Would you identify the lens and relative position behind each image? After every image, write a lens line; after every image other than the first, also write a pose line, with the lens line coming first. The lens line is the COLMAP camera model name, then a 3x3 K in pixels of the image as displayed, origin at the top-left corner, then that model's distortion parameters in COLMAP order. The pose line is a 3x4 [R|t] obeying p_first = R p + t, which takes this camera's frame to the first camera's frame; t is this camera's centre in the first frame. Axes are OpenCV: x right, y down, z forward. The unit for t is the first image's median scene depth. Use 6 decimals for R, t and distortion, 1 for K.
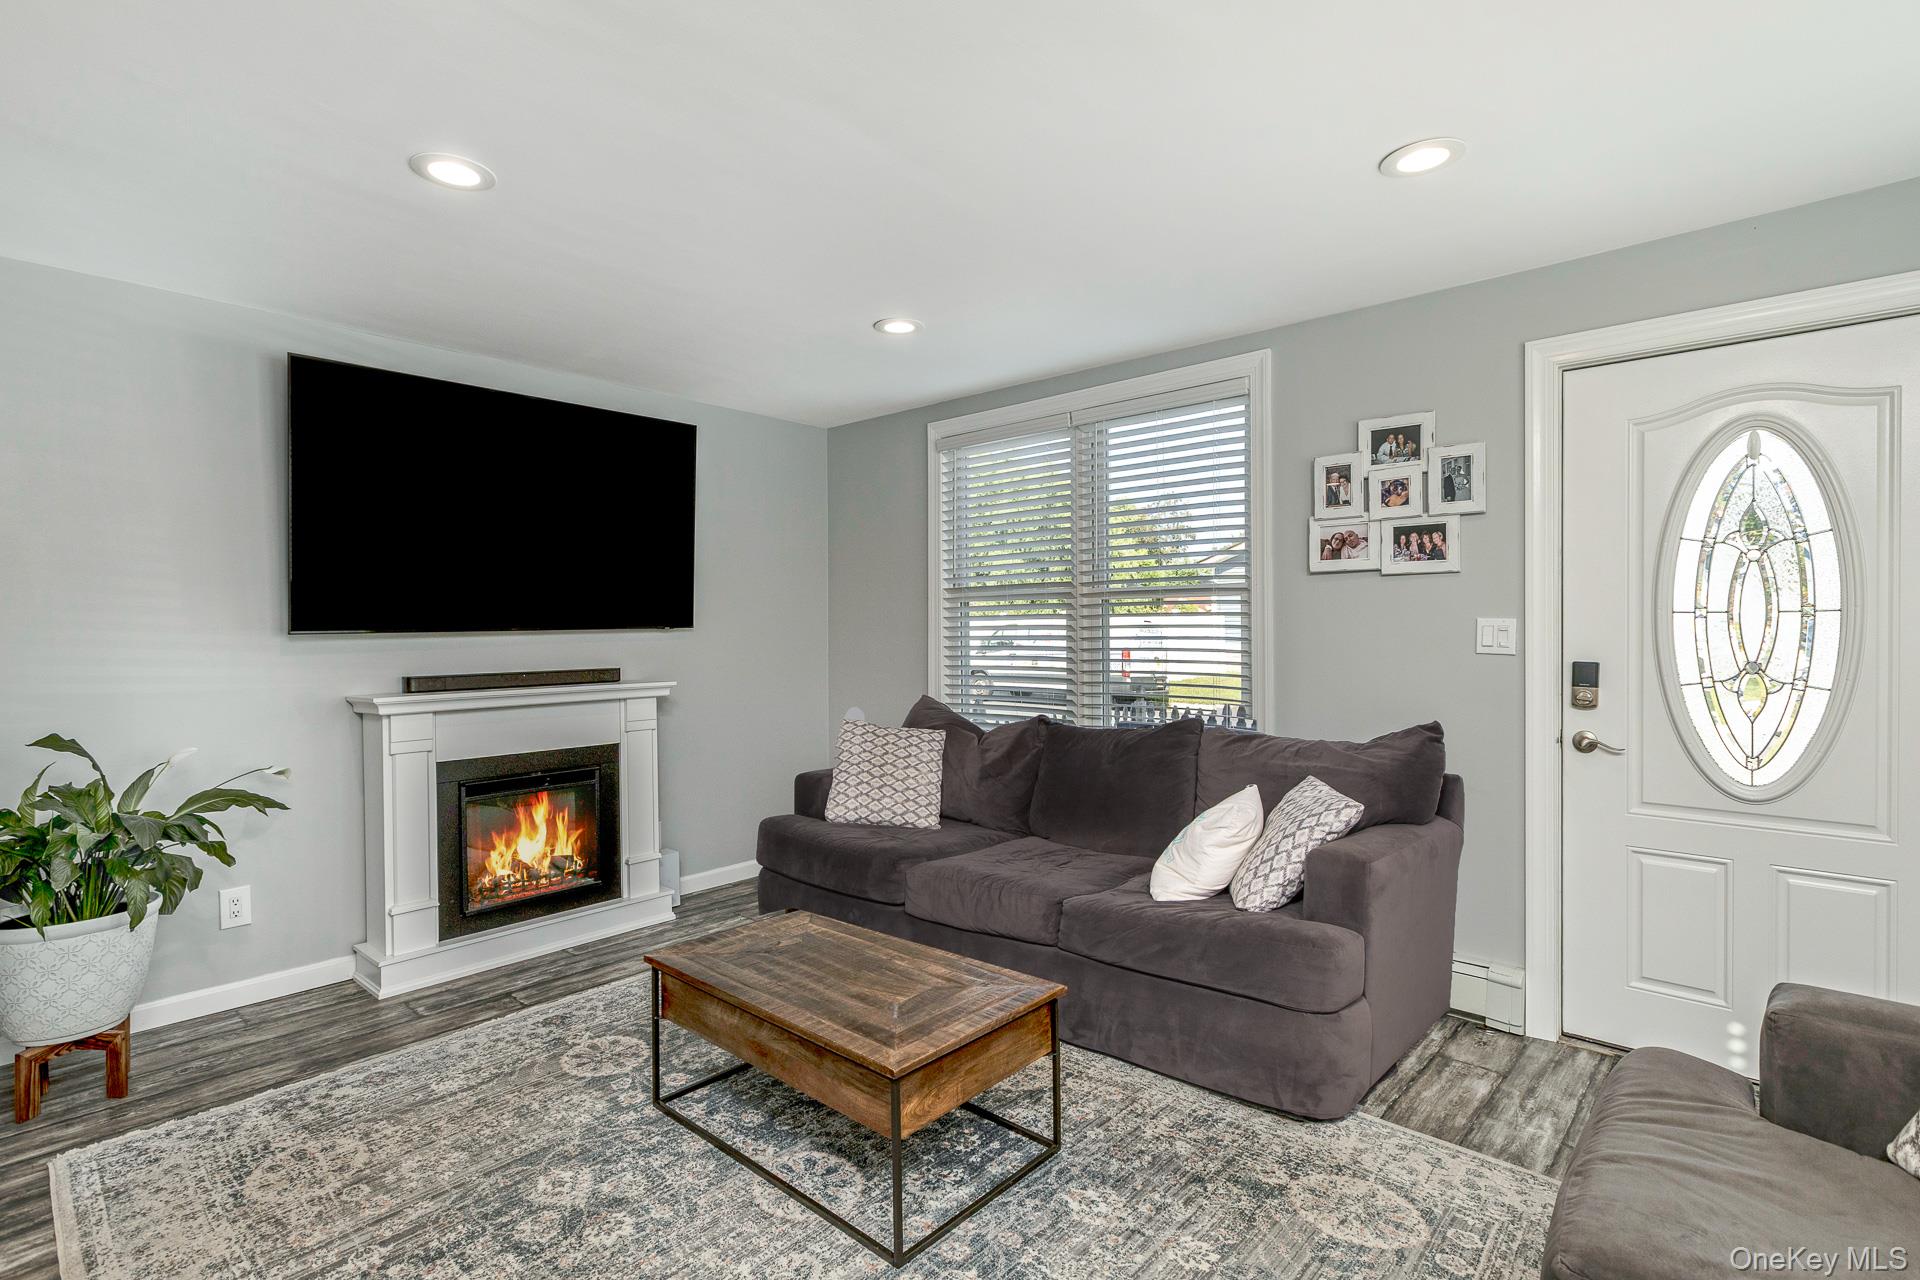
lens RADIAL K [[968.6, 0, 972.5], [0, 968.6, 613.4], [0, 0, 1]] dist [0.026067, -0.004106]
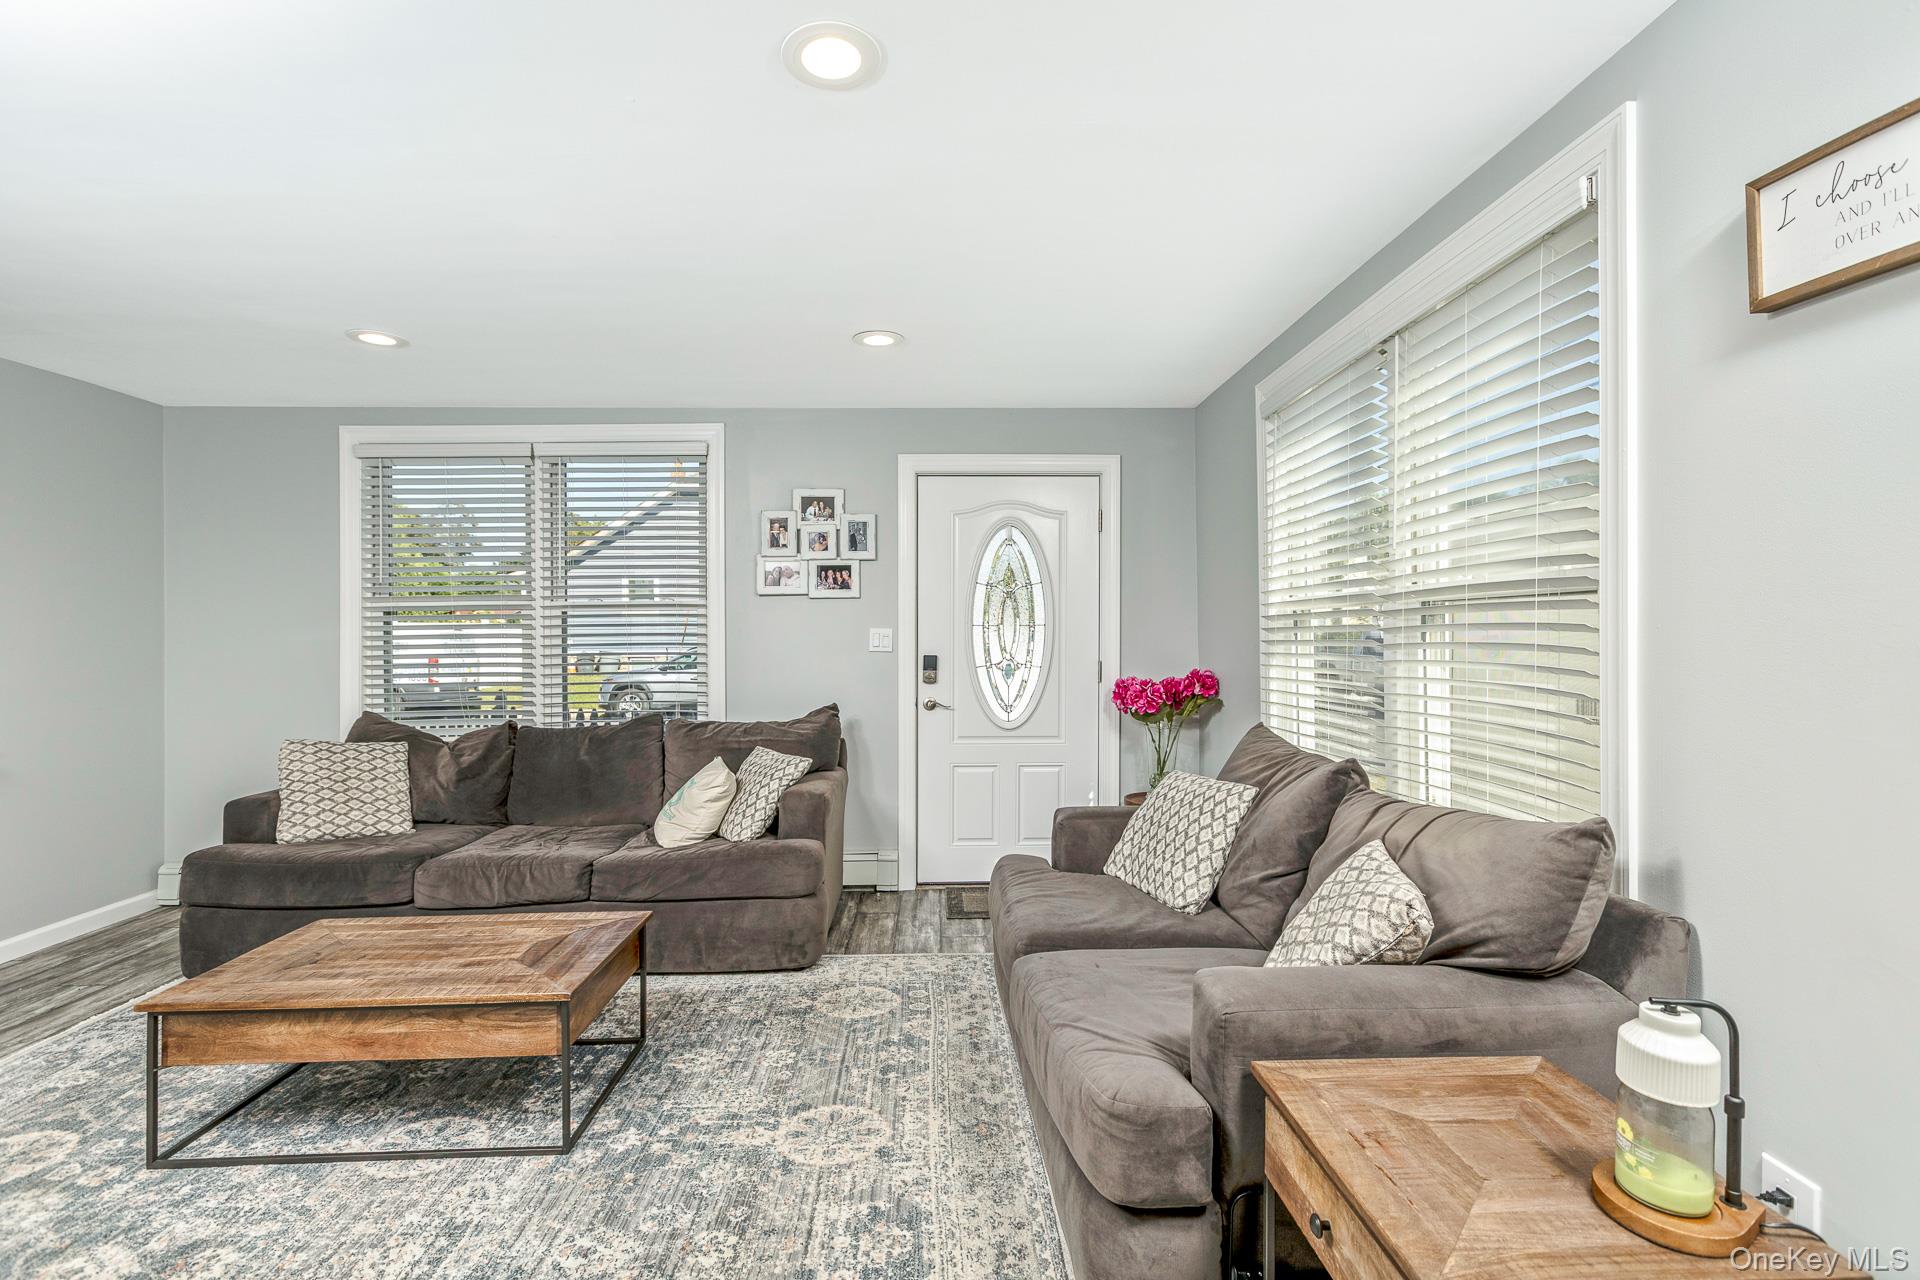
lens RADIAL K [[855.0, 0, 966.4], [0, 855.0, 646.8], [0, 0, 1]] dist [0.009996, 0.001147]
pose [[0.729433, -0.012846, 0.683931, -0.289634], [-0.002134, 0.999776, 0.021055, 0.004517], [-0.684048, -0.016818, 0.729243, -0.080933]]
